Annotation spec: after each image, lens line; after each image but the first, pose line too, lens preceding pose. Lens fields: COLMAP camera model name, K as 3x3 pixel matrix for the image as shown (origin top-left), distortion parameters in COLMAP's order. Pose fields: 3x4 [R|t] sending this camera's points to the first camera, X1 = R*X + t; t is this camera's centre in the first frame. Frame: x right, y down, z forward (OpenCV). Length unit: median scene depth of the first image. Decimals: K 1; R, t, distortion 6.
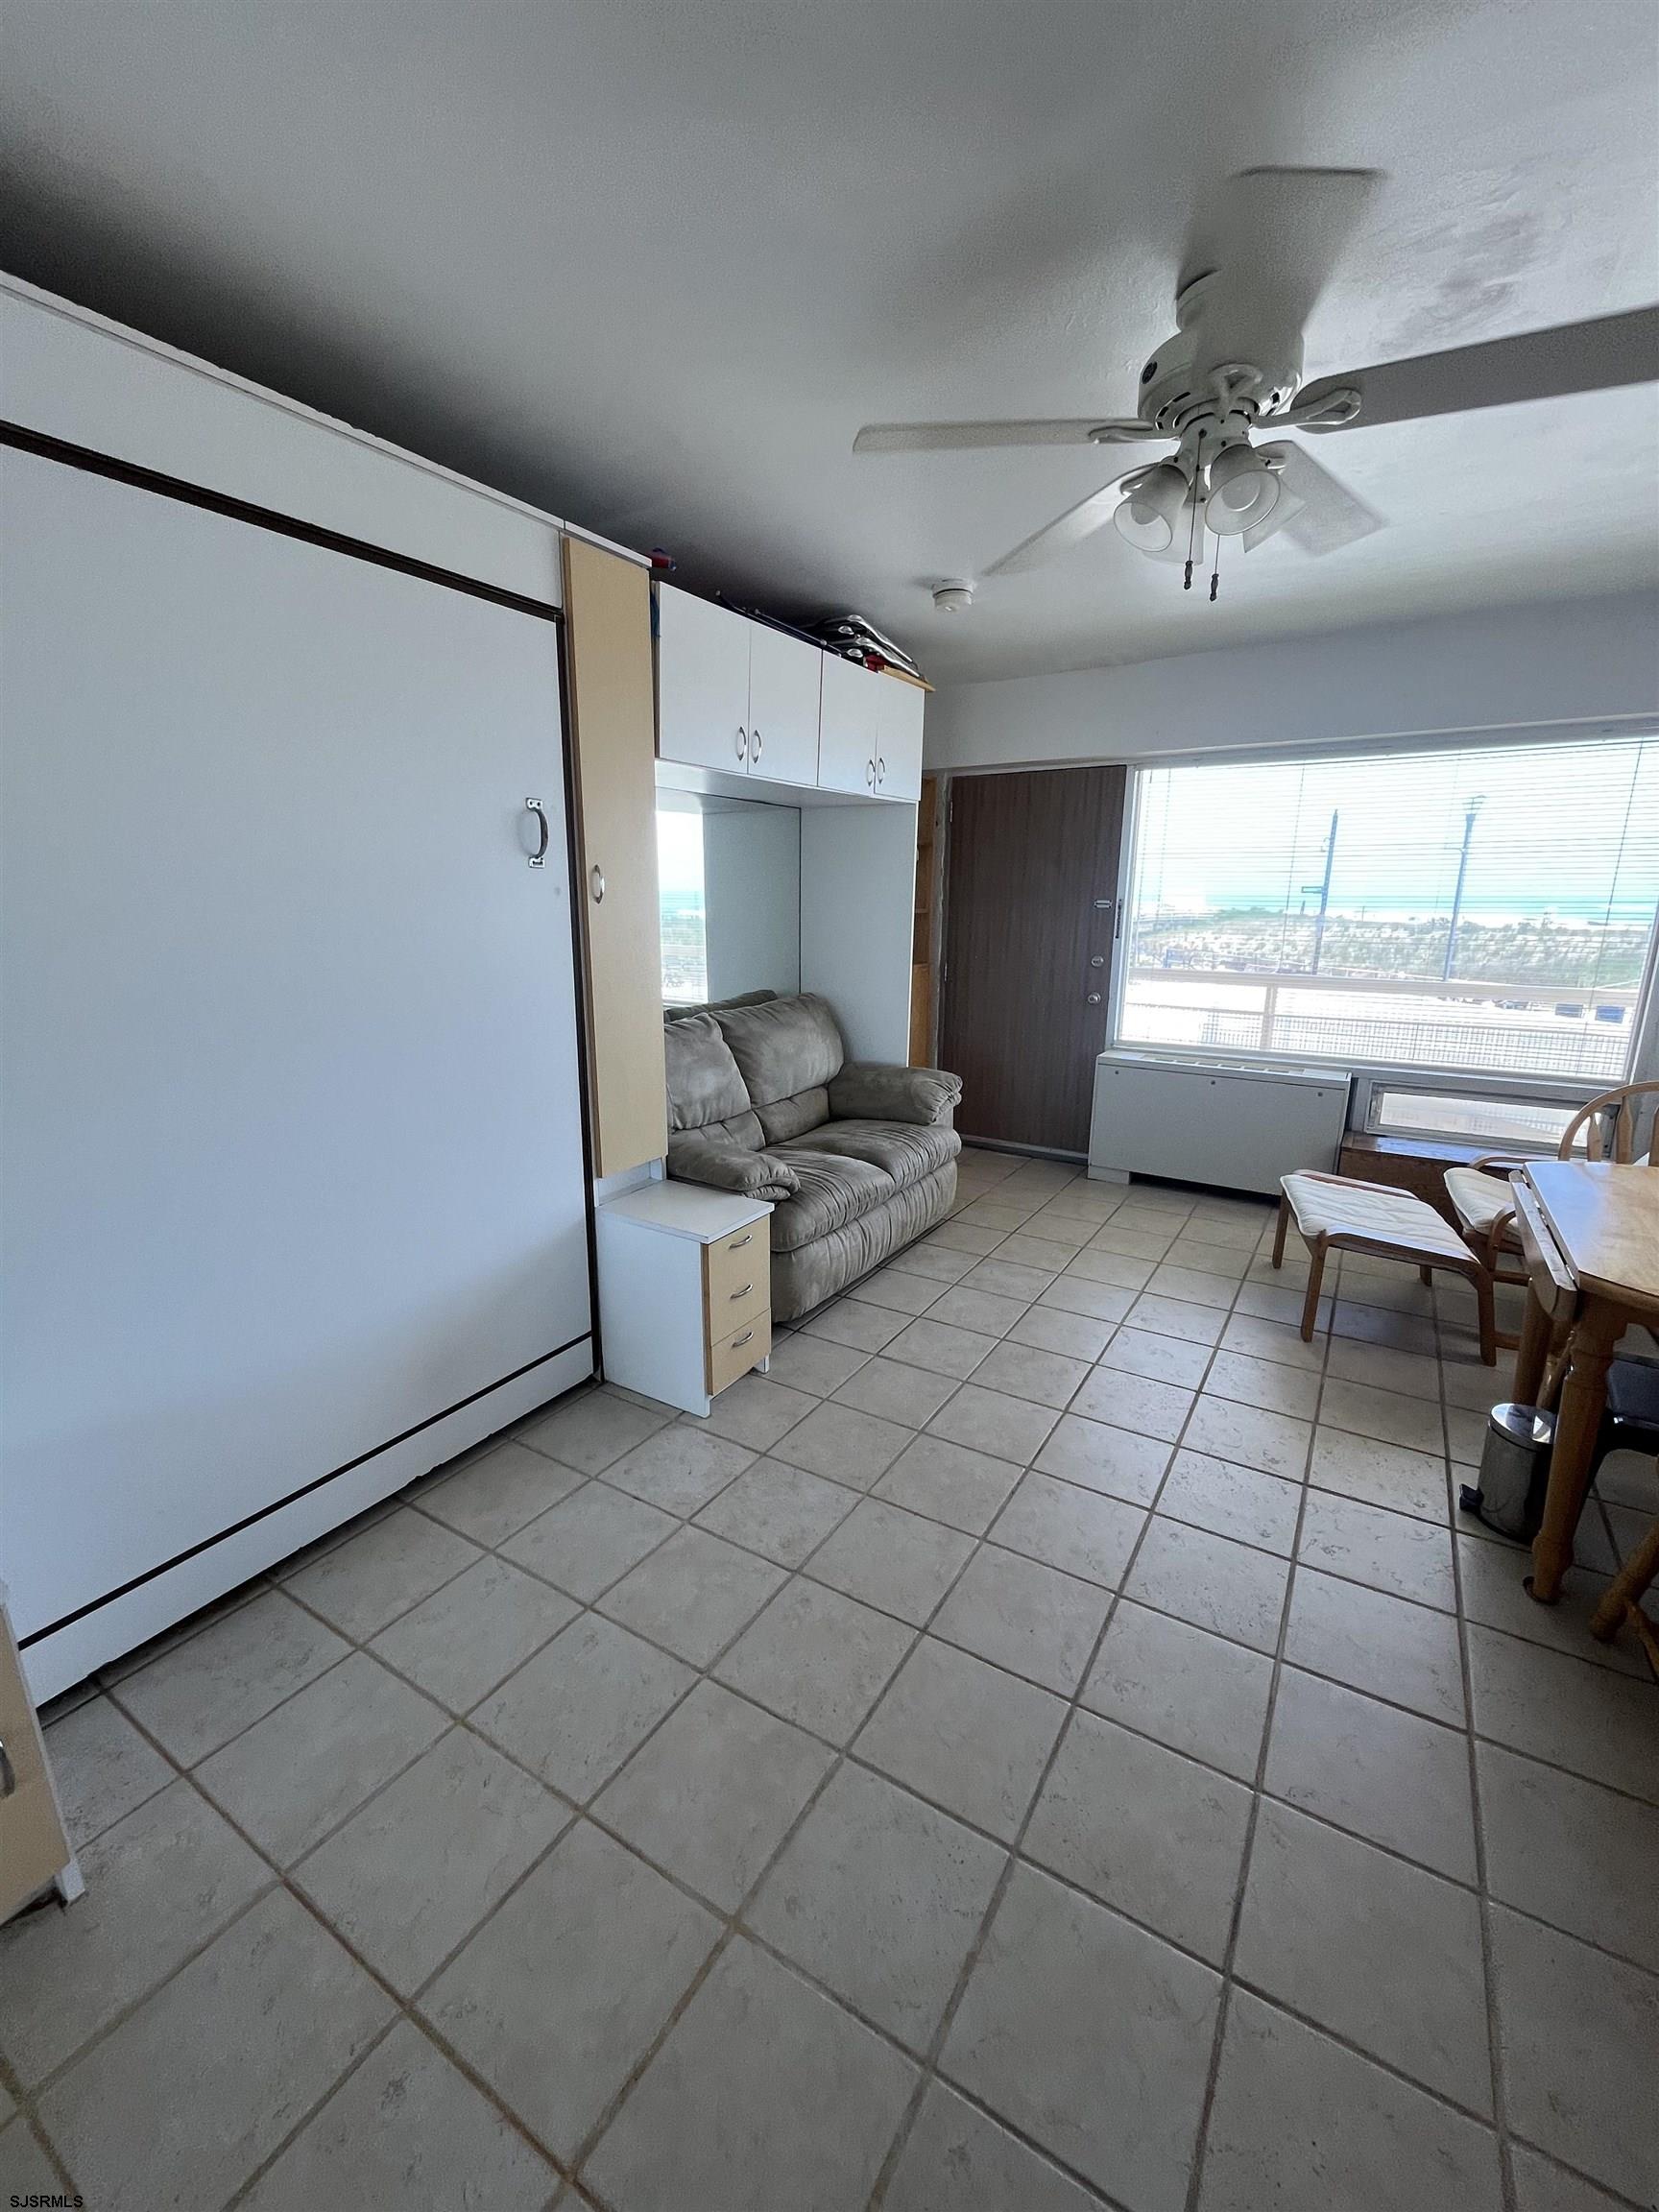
lens RADIAL K [[897.8, 0, 832.3], [0, 897.8, 1097.0], [0, 0, 1]] dist [-0.001601, -0.000023]
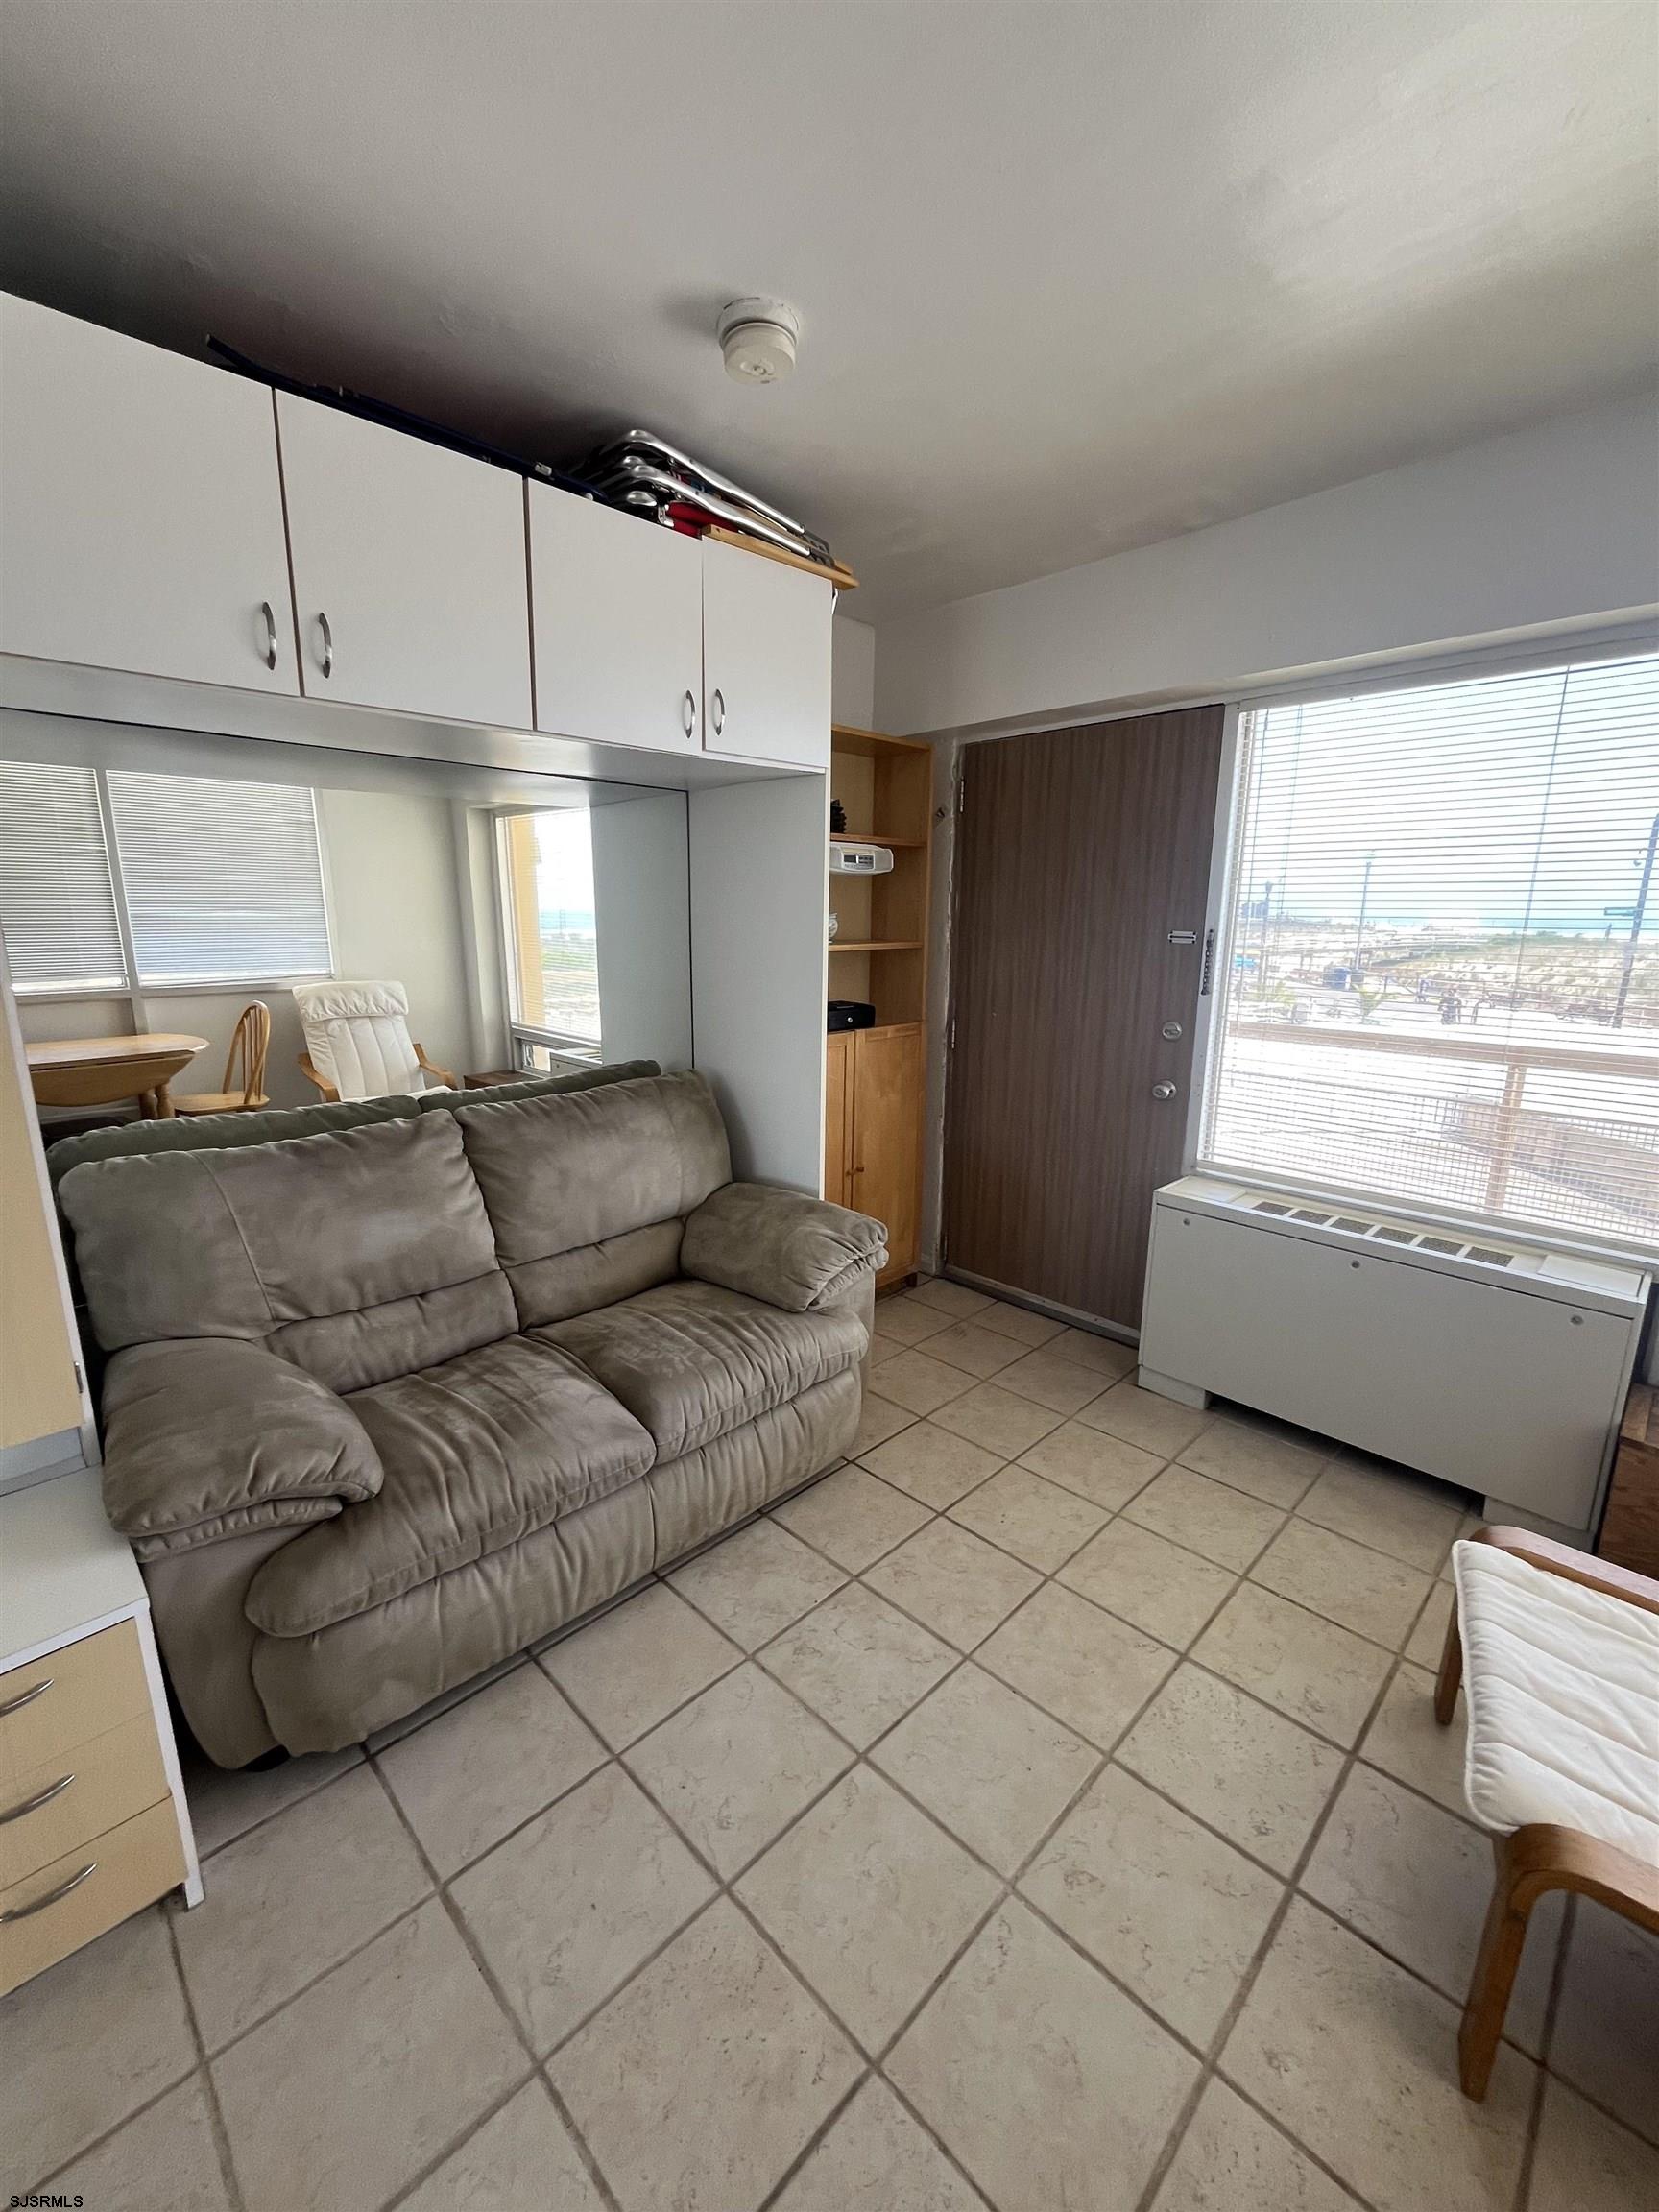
lens RADIAL K [[897.8, 0, 832.3], [0, 897.8, 1097.0], [0, 0, 1]] dist [-0.001601, -0.000023]
pose [[0.973189, 0.046948, -0.225164, 0.253202], [-0.051953, 0.998516, -0.016354, -0.101398], [0.224062, 0.027613, 0.974184, 0.427412]]
